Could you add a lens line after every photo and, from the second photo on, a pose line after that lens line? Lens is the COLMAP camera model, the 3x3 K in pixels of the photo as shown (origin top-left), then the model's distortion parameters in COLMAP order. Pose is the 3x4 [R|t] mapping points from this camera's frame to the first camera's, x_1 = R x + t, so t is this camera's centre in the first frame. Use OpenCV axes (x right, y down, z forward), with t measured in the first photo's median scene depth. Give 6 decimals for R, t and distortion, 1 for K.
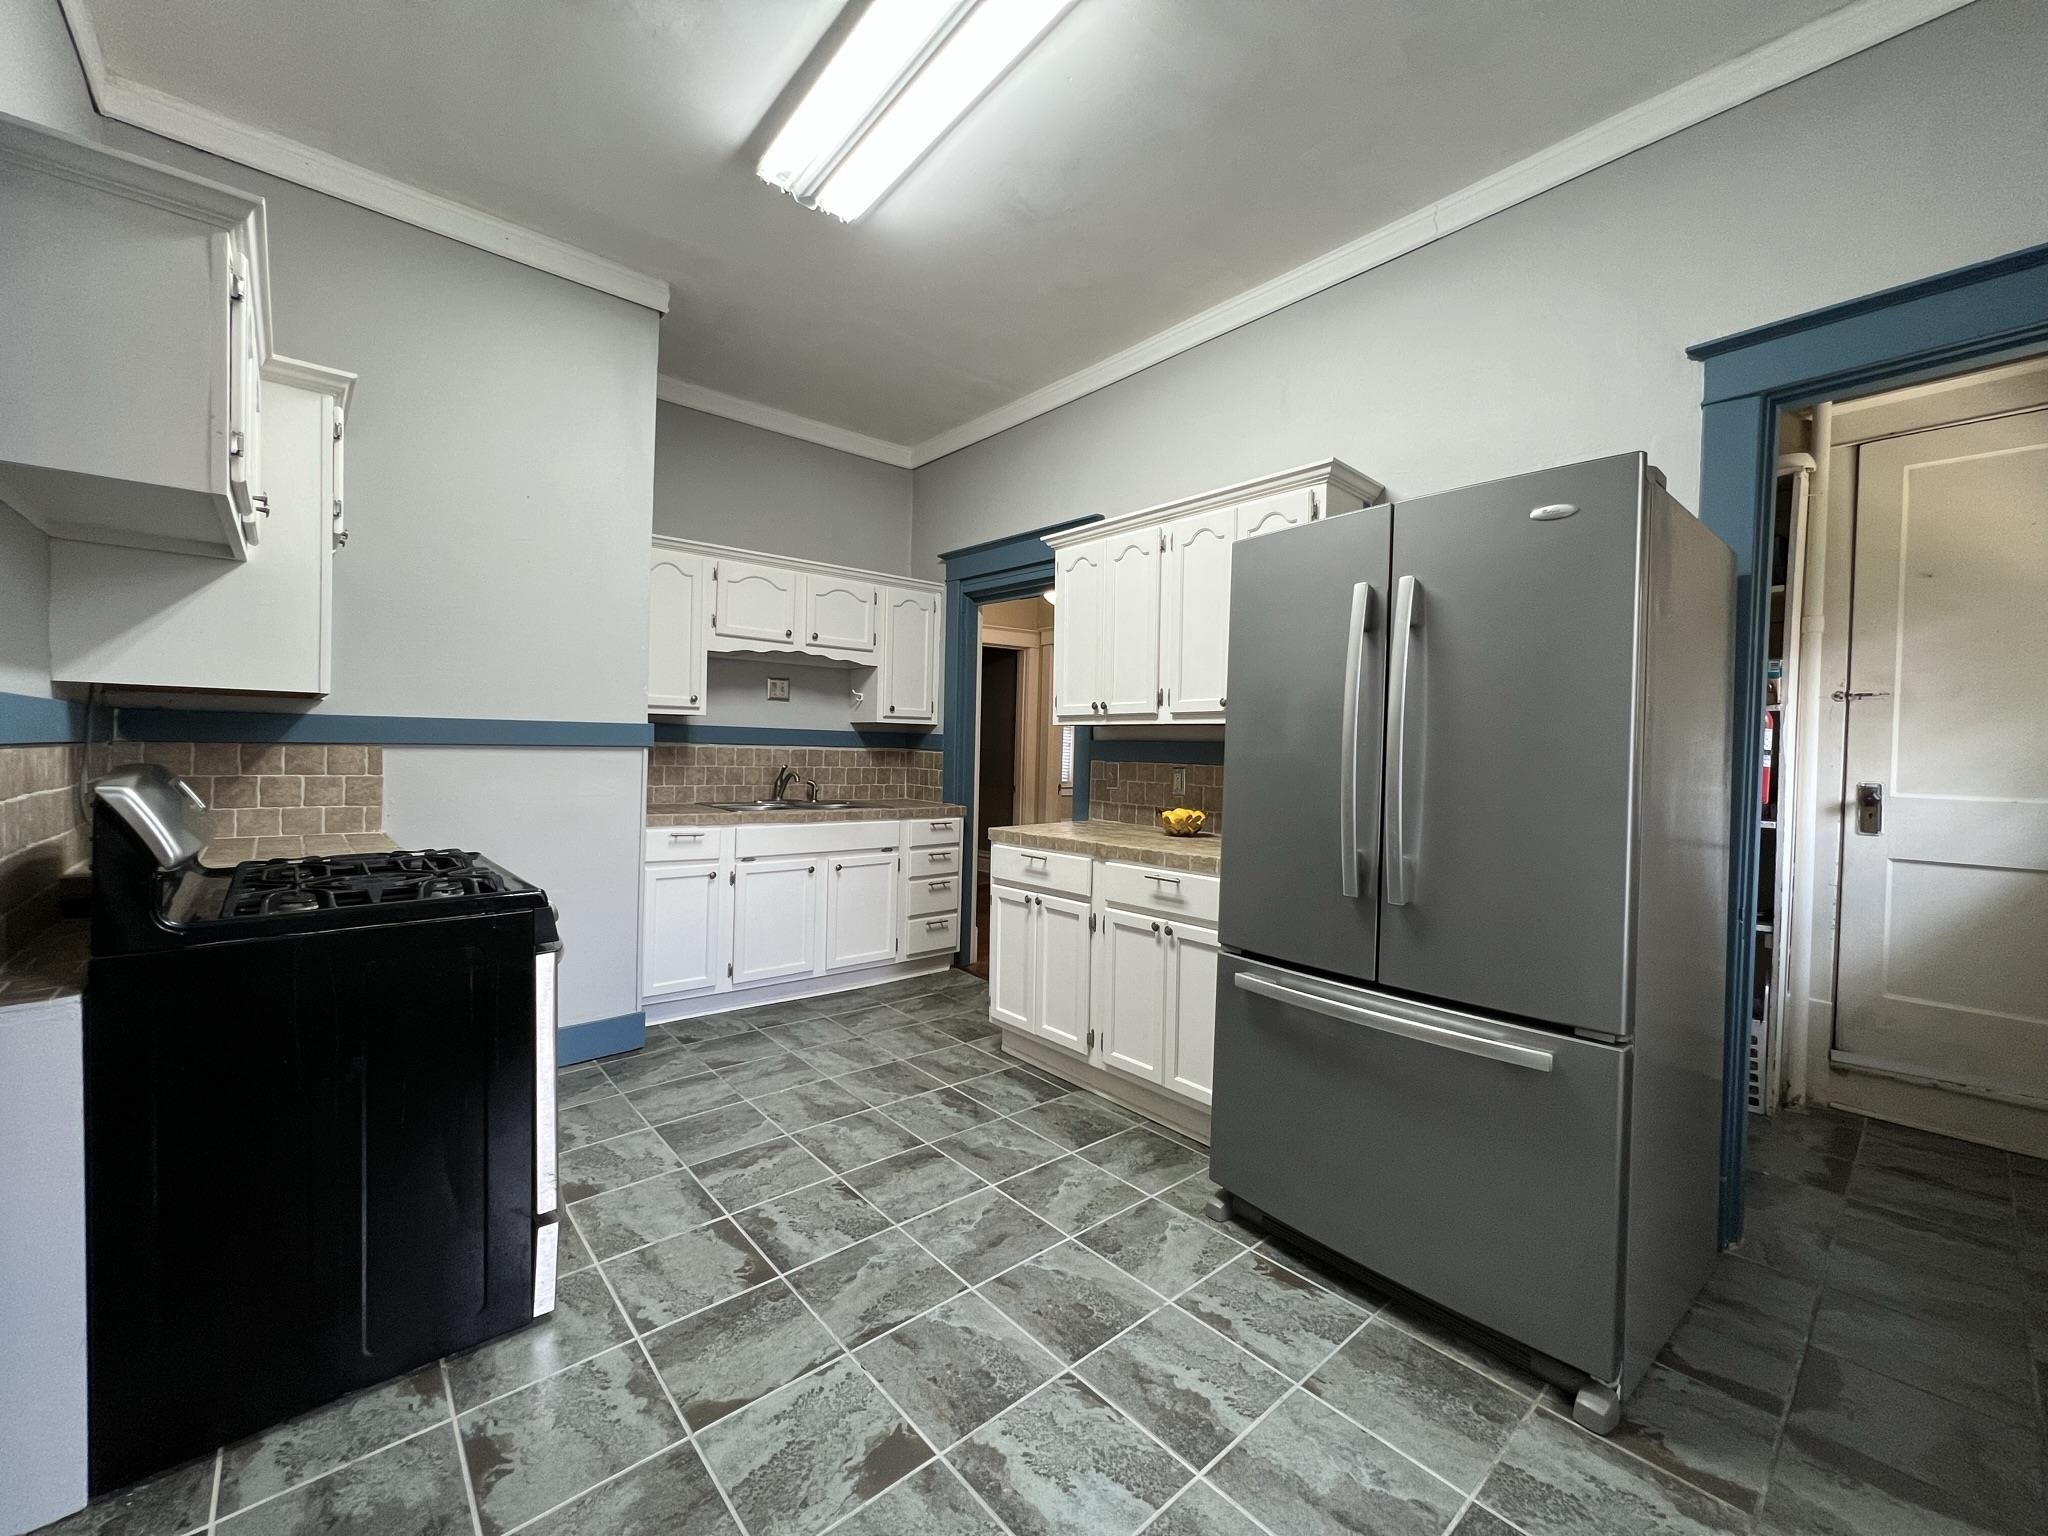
lens RADIAL K [[831.3, 0, 1024.1], [0, 831.3, 763.0], [0, 0, 1]] dist [-0.001848, 0.000887]
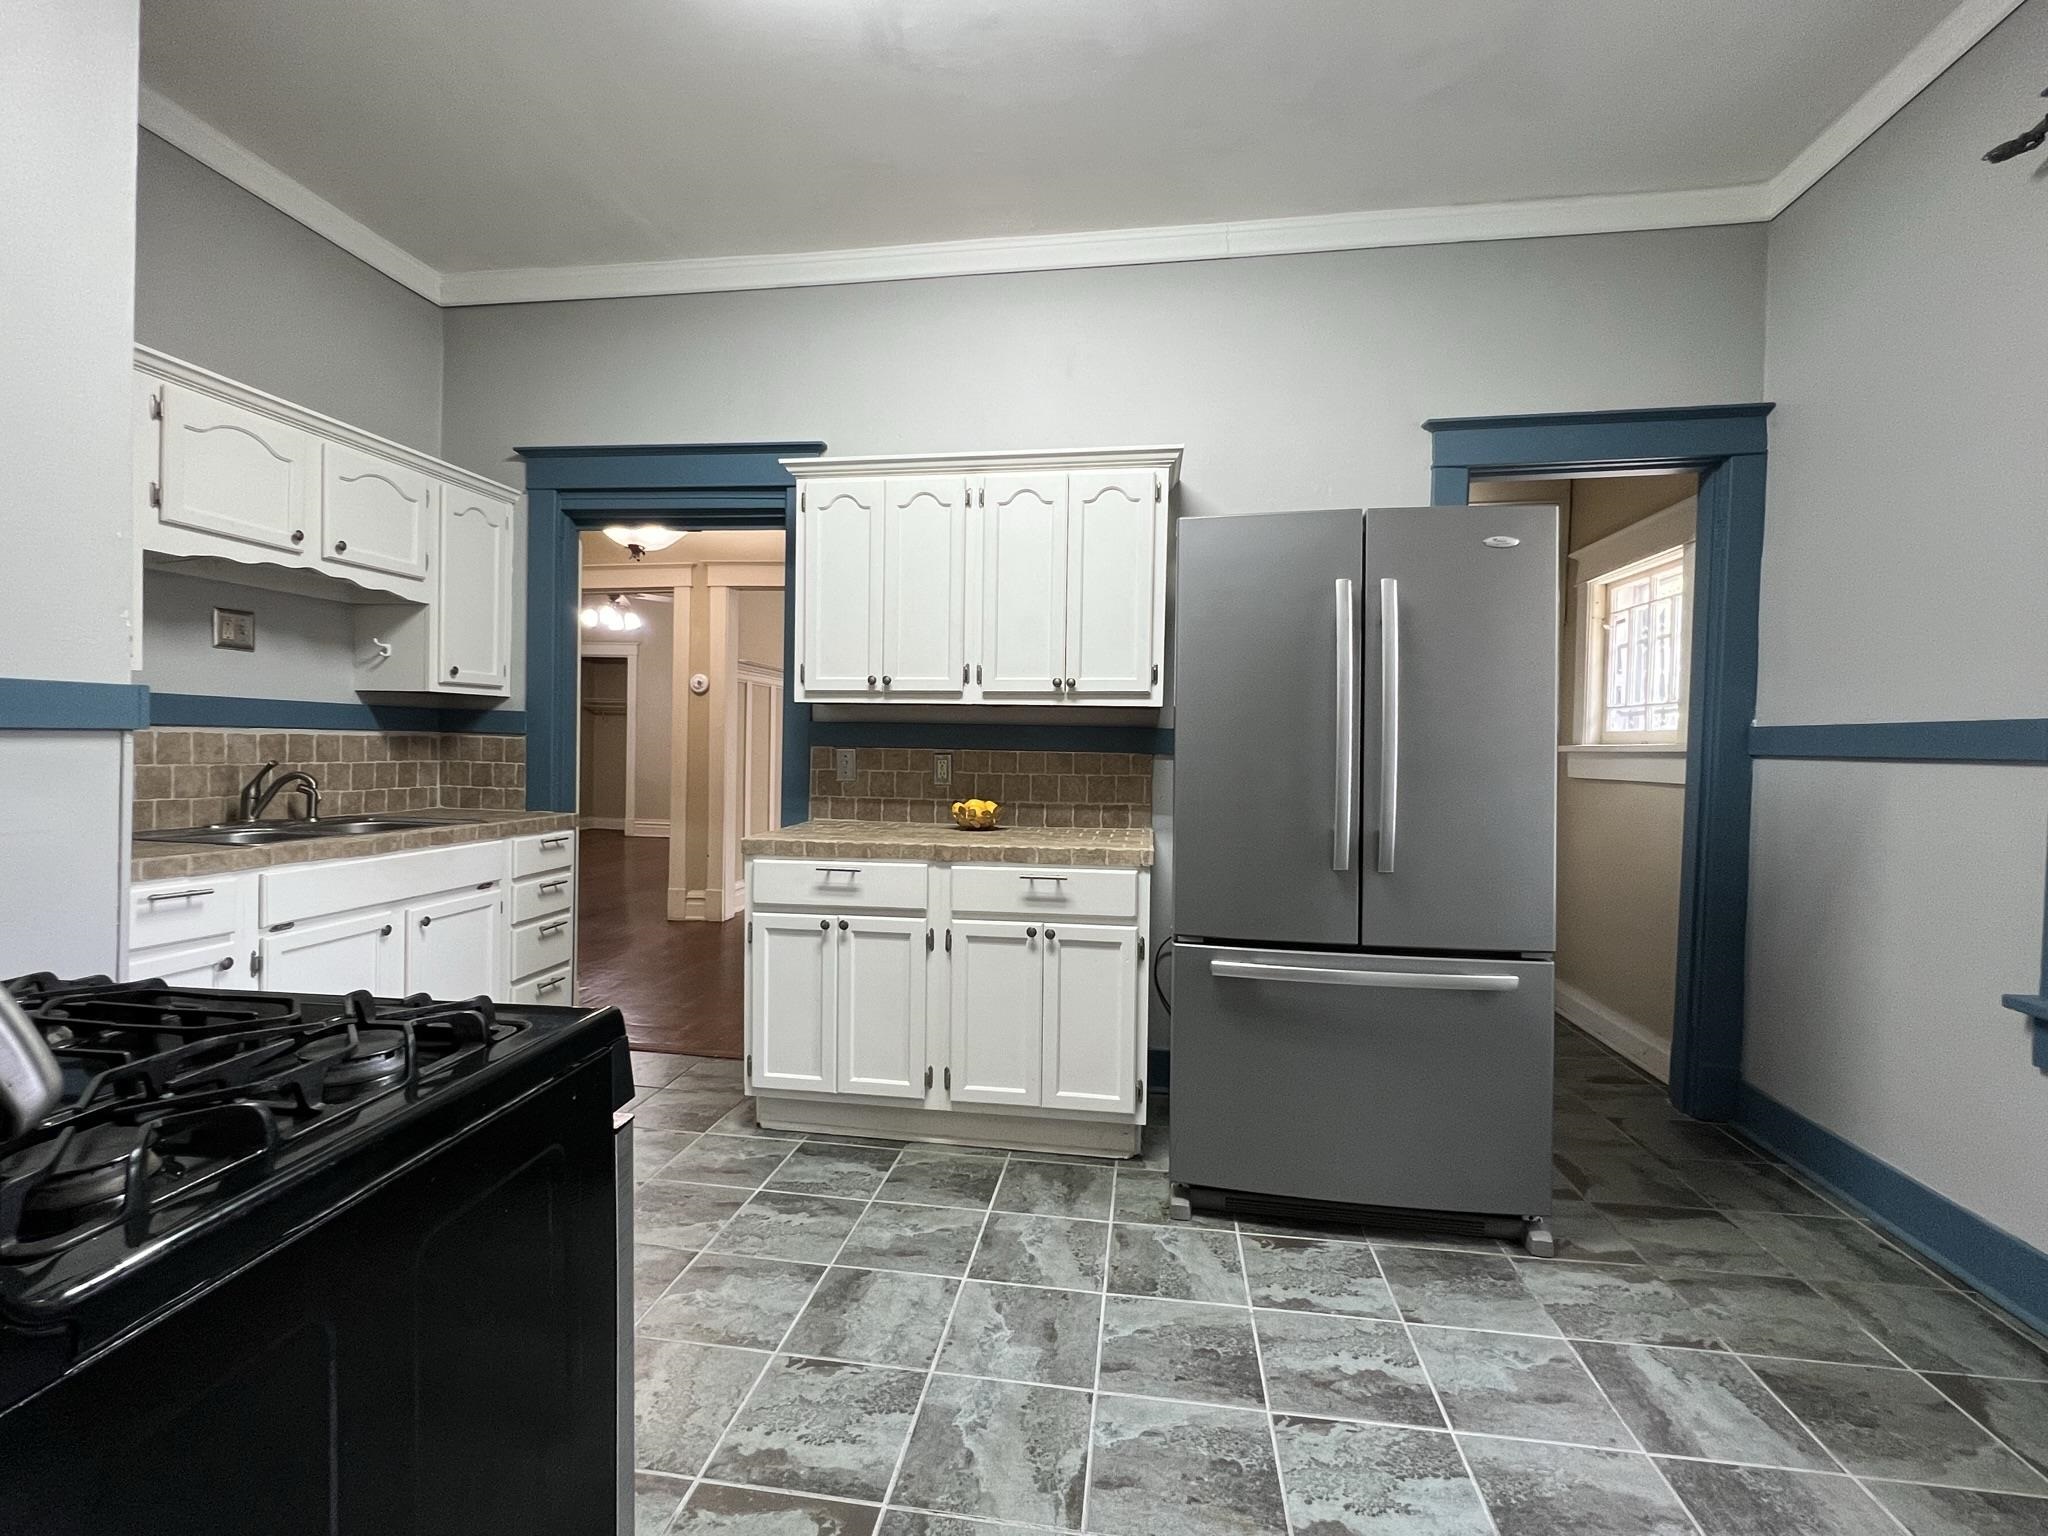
lens RADIAL K [[926.8, 0, 1028.8], [0, 926.8, 763.7], [0, 0, 1]] dist [-0.000197, -0.000749]
pose [[0.756230, -0.024429, 0.653850, -0.469839], [0.011465, 0.999644, 0.024089, -0.007547], [-0.654206, -0.010721, 0.756241, 0.240503]]
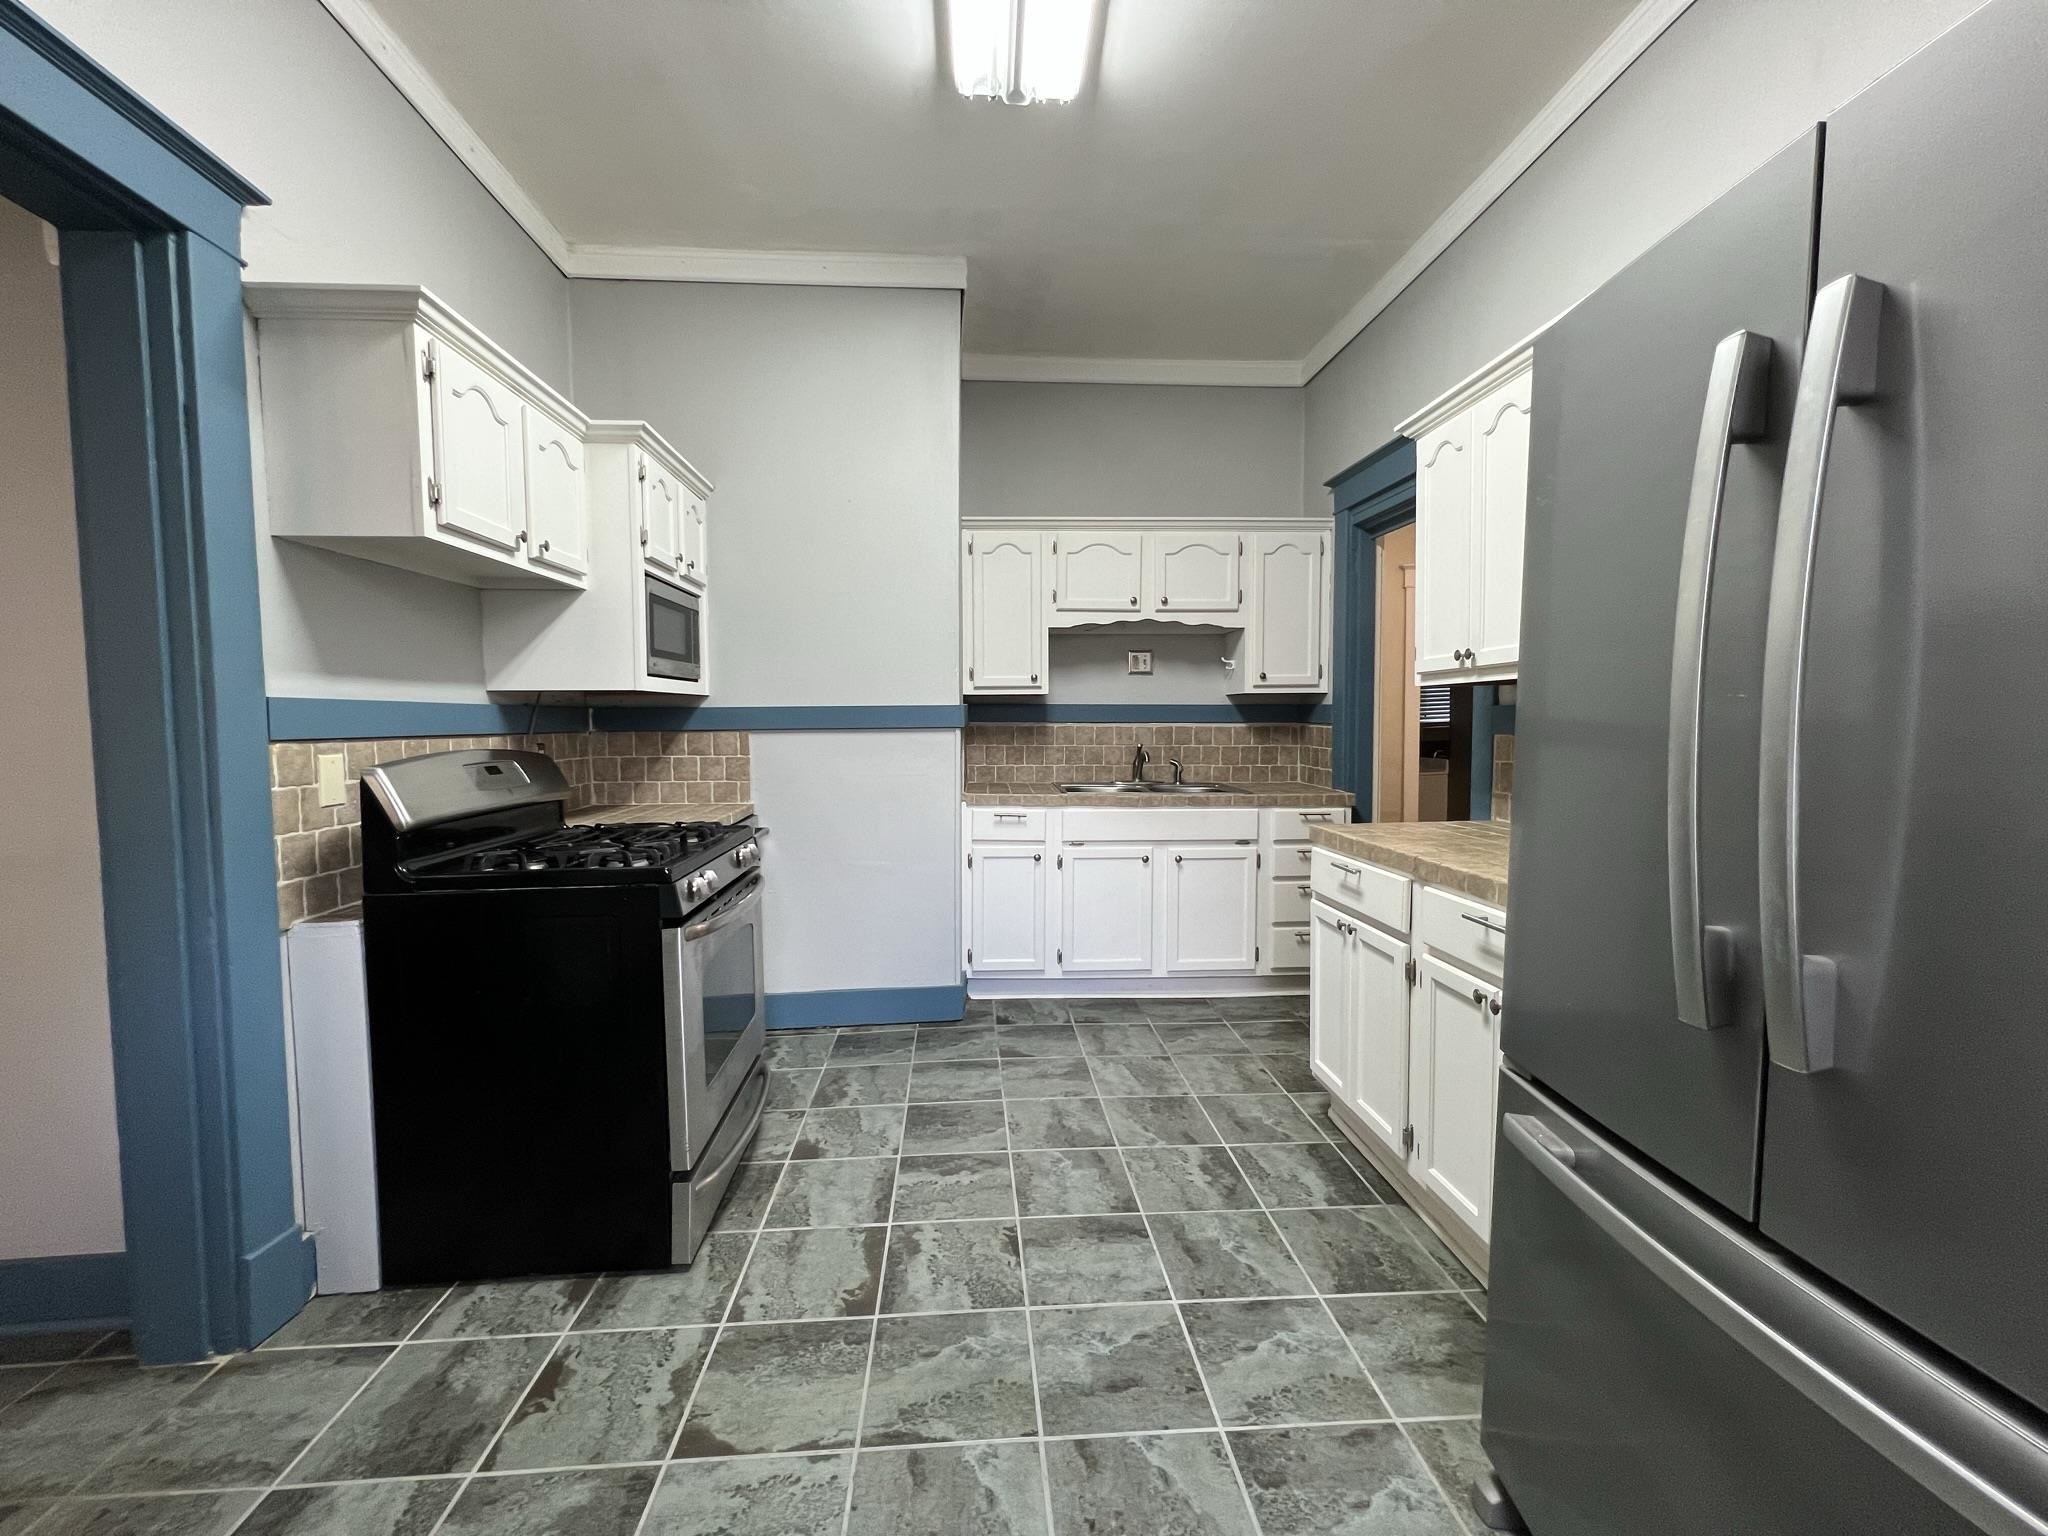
lens RADIAL K [[831.3, 0, 1012.4], [0, 831.3, 761.7], [0, 0, 1]] dist [-0.001848, 0.000887]
pose [[0.790054, 0.005974, -0.613009, 0.253848], [0.010687, 0.999666, 0.023516, -0.001193], [0.612945, -0.025130, 0.789726, 0.271072]]
